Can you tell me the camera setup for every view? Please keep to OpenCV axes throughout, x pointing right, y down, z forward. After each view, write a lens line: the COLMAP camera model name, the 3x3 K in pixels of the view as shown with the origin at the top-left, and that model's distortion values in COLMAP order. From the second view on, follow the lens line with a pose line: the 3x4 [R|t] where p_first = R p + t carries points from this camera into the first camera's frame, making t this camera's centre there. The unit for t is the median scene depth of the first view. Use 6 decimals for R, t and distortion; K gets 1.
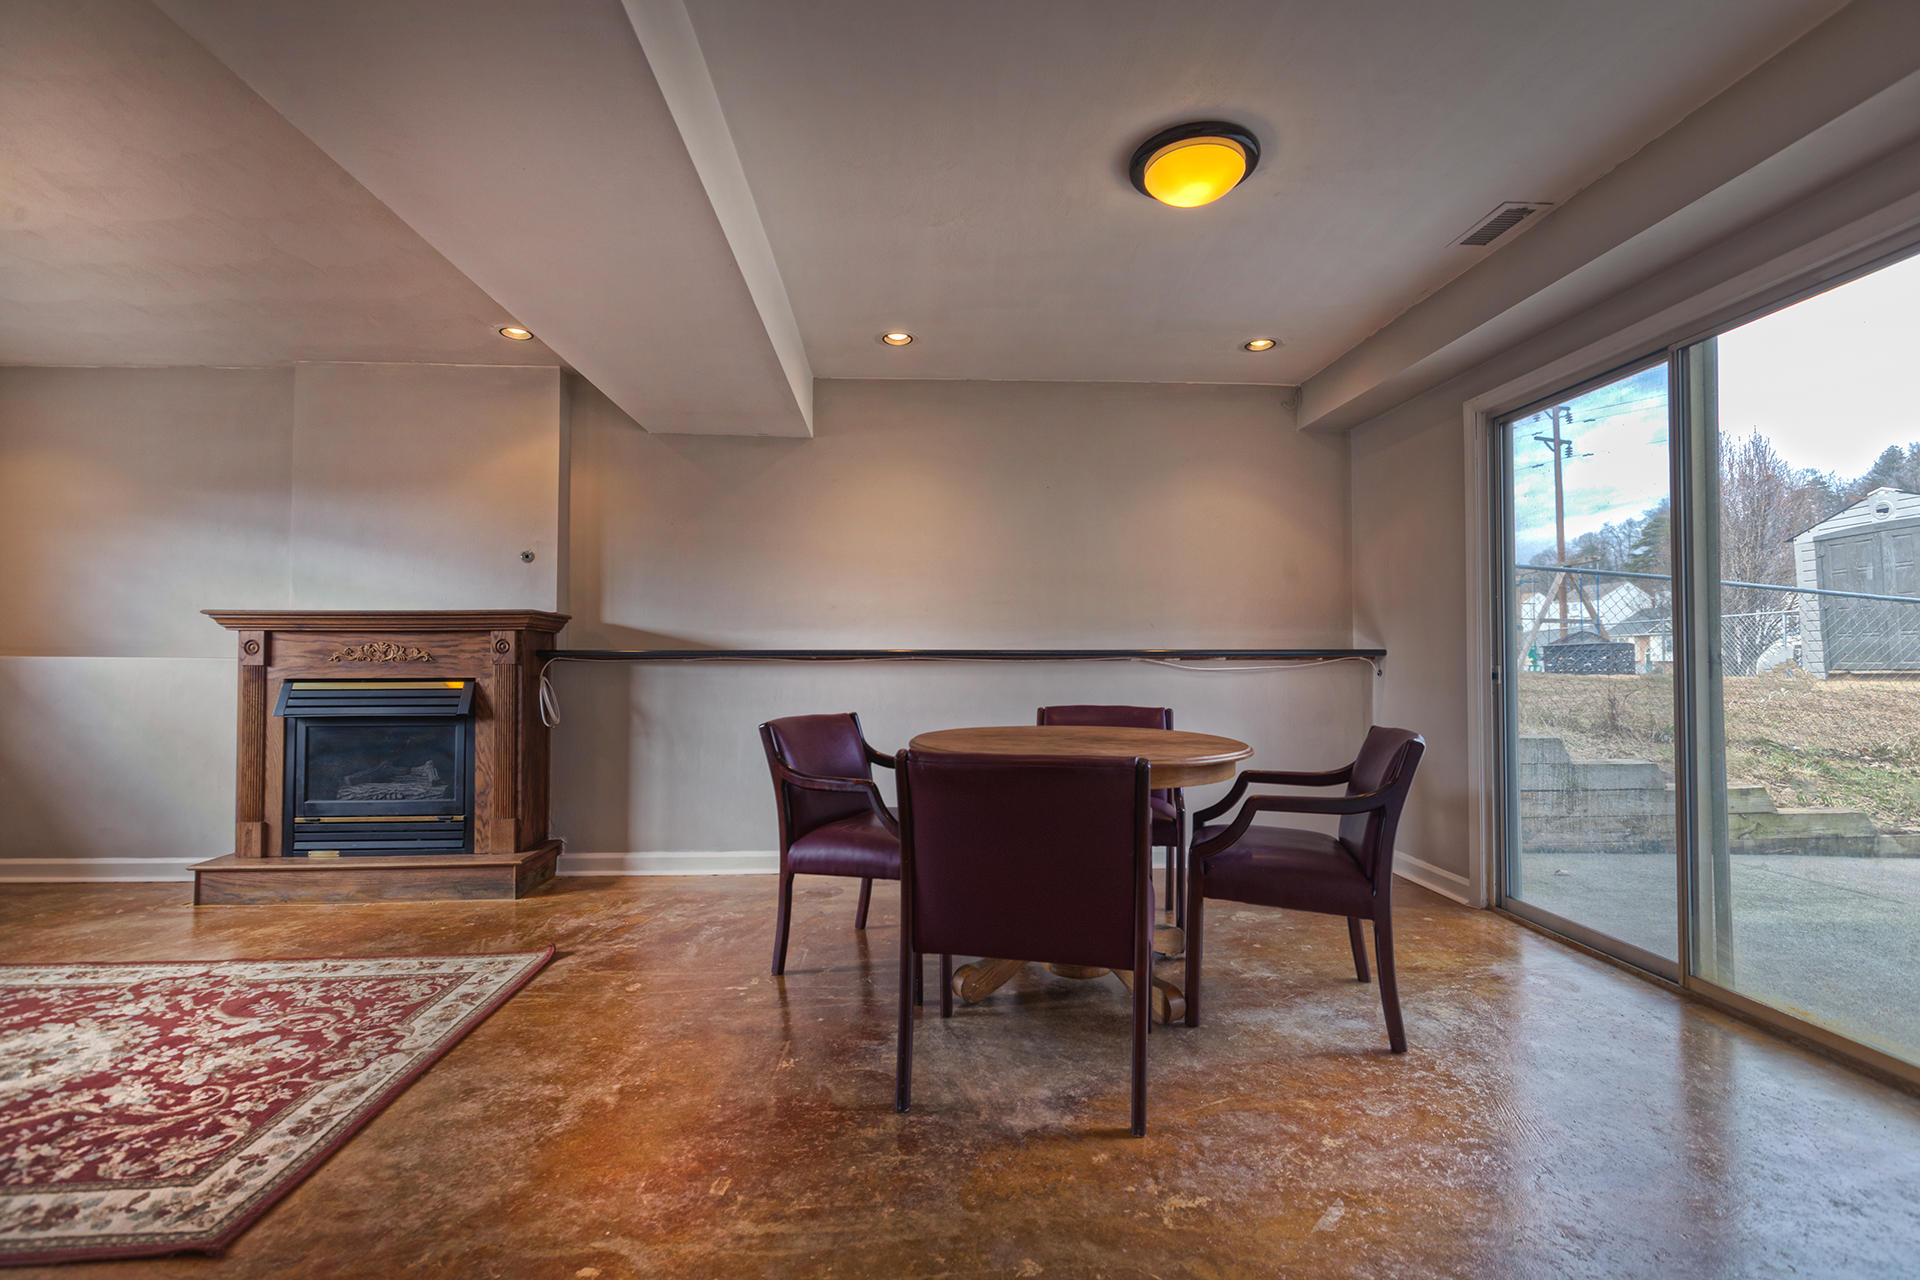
lens RADIAL K [[865.7, 0, 961.7], [0, 865.7, 636.8], [0, 0, 1]] dist [-0.000349, -0.000158]
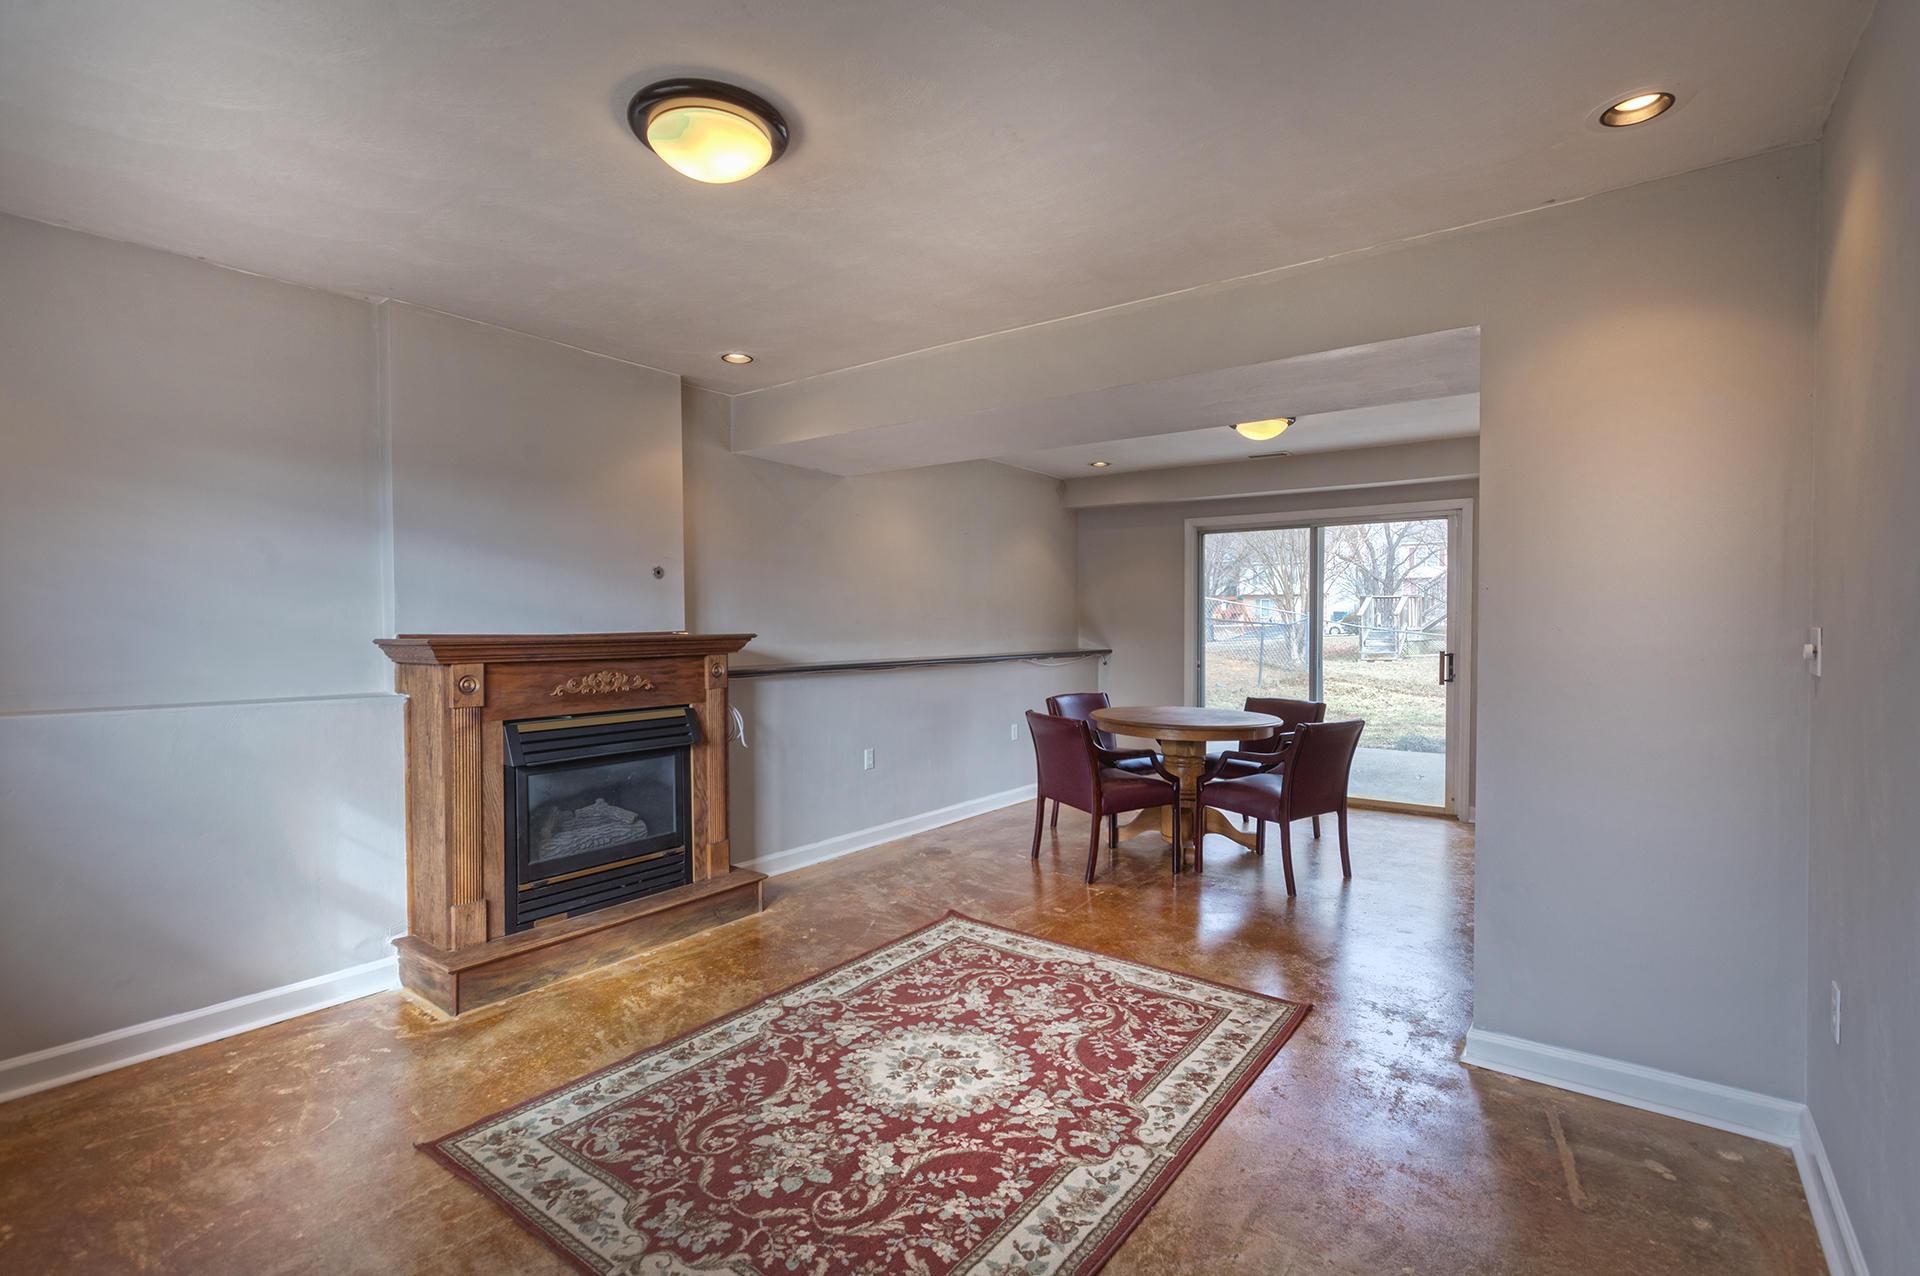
lens RADIAL K [[885.9, 0, 949.9], [0, 885.9, 639.3], [0, 0, 1]] dist [-0.001224, -0.001107]
pose [[0.648864, -0.012147, 0.760807, -1.662544], [-0.019478, 0.999280, 0.032566, -0.091983], [-0.760655, -0.035950, 0.648160, 0.205665]]
